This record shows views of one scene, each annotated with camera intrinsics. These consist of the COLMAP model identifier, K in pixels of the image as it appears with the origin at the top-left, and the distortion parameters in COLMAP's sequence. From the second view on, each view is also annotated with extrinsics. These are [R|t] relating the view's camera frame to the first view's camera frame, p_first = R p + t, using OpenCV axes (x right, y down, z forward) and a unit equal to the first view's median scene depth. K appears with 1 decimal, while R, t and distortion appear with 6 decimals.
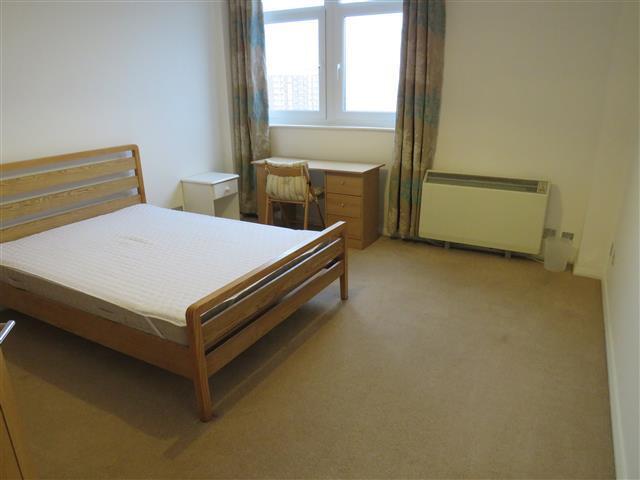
lens RADIAL K [[456.0, 0, 319.9], [0, 456.0, 238.9], [0, 0, 1]] dist [-0.020092, 0.001589]
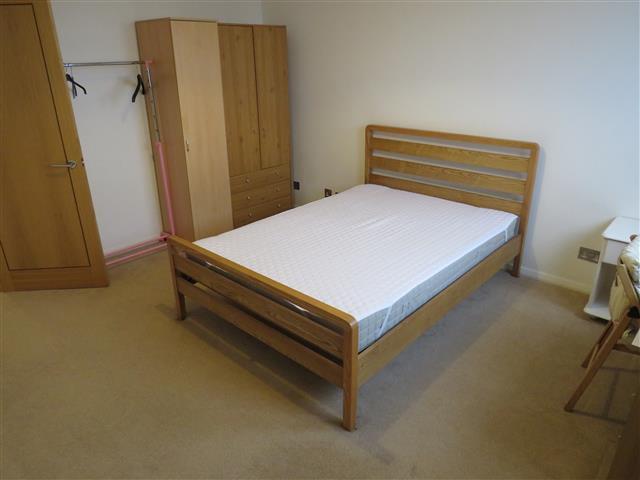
lens RADIAL K [[456.0, 0, 320.2], [0, 456.0, 241.9], [0, 0, 1]] dist [-0.020092, 0.001589]
pose [[-0.218675, 0.393827, -0.892794, 0.500639], [-0.301854, 0.842760, 0.445690, -0.340259], [0.927936, 0.366955, -0.065413, 0.862955]]
